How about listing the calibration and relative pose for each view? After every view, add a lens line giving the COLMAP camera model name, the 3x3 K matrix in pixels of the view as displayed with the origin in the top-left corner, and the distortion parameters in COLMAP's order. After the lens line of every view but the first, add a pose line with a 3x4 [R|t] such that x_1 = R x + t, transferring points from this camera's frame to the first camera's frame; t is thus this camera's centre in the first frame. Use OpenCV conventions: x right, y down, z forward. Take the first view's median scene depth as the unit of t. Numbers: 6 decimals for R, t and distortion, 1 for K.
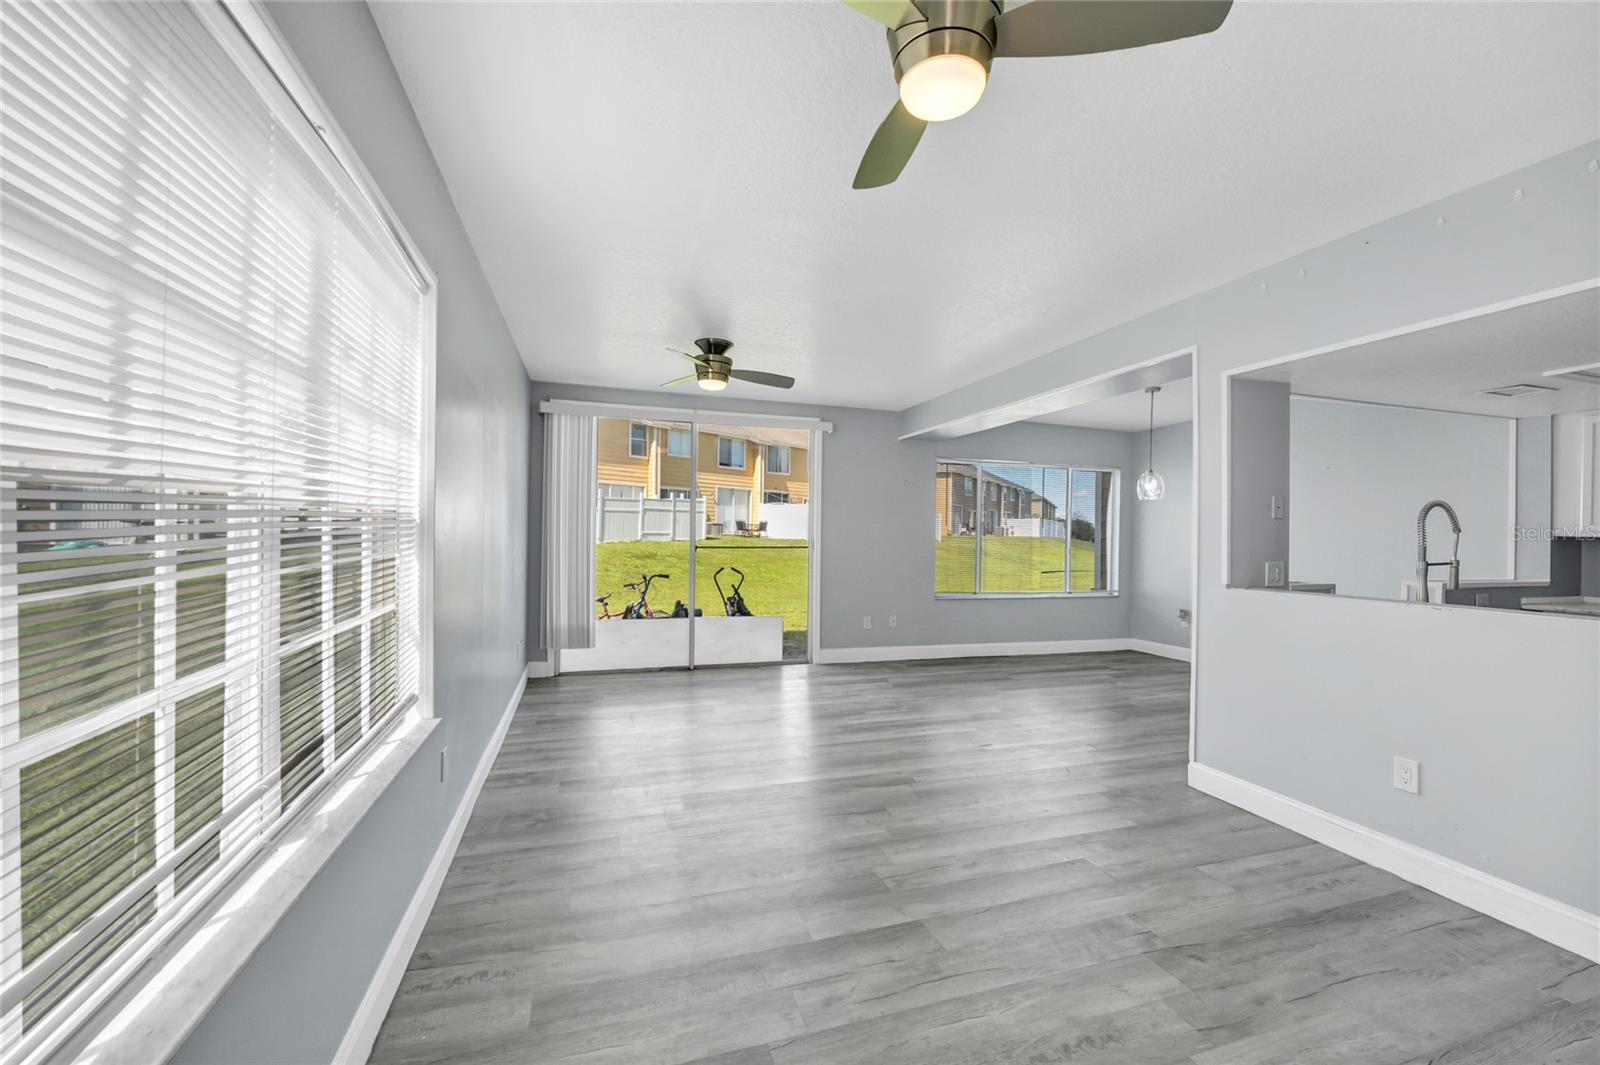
lens RADIAL K [[642.3, 0, 835.7], [0, 642.3, 525.2], [0, 0, 1]] dist [-0.000925, 0.000102]
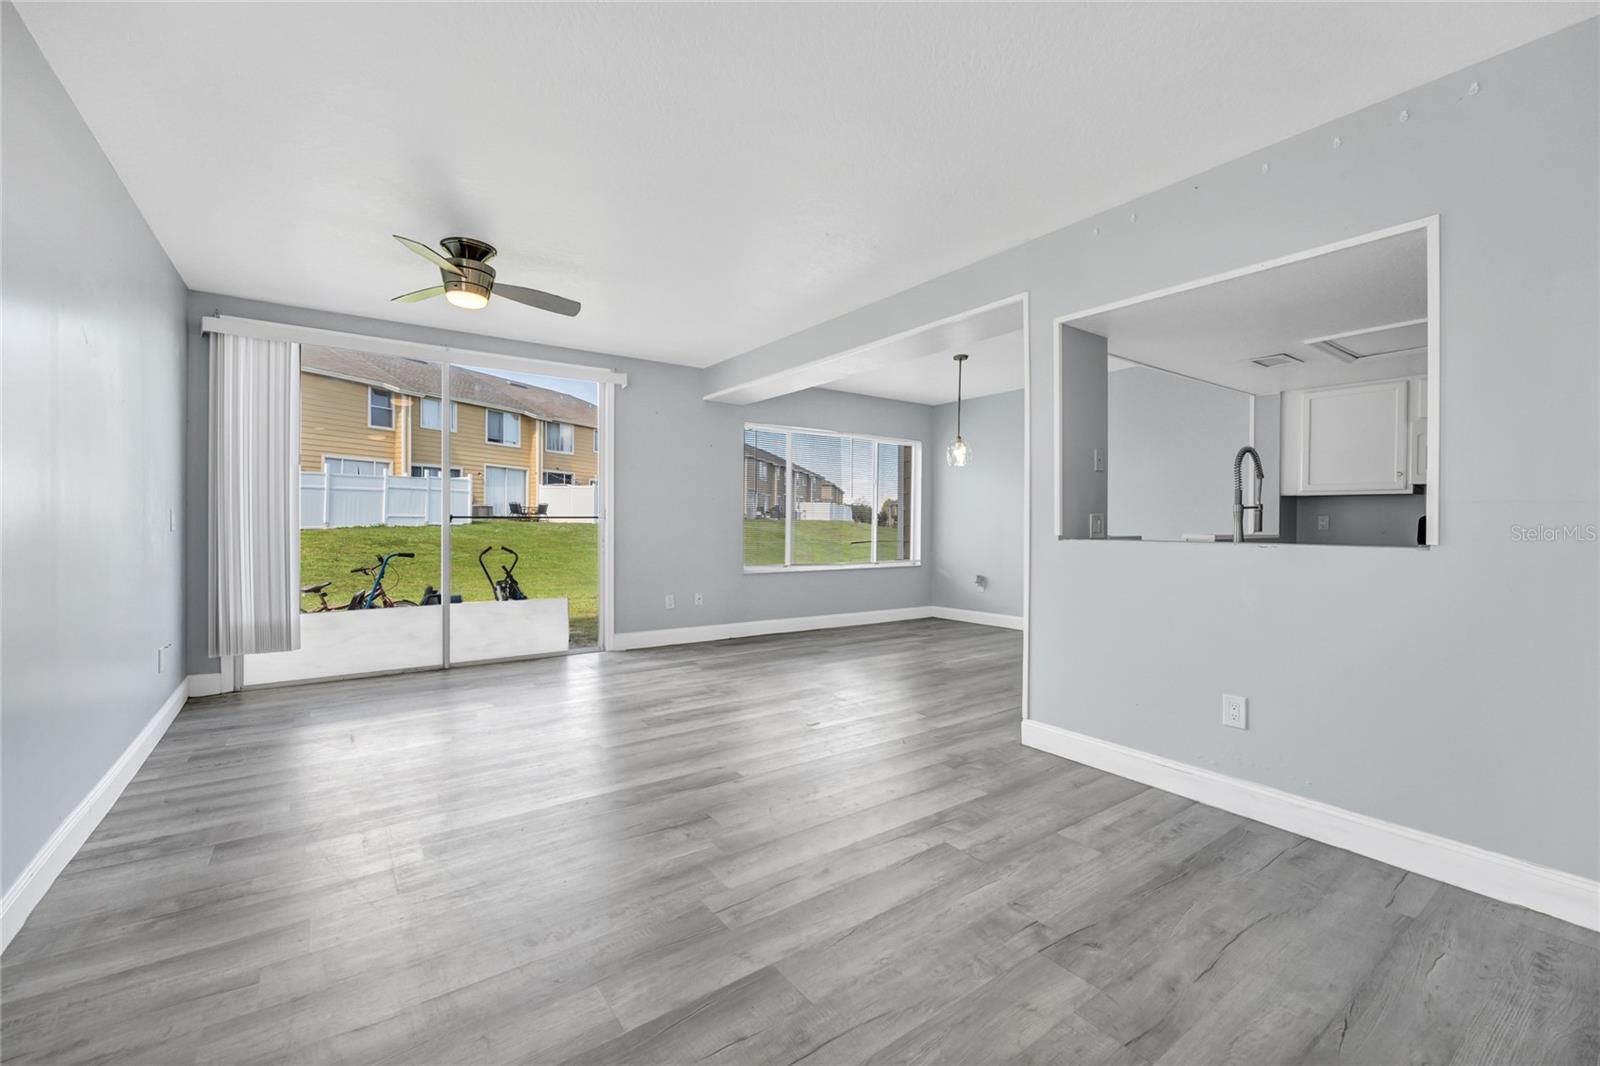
lens RADIAL K [[642.3, 0, 835.7], [0, 642.3, 525.7], [0, 0, 1]] dist [-0.000925, 0.000102]
pose [[0.950562, -0.008854, 0.310408, -0.016804], [0.000741, 0.999655, 0.026245, 0.046722], [-0.310533, -0.024717, 0.950241, 0.163096]]
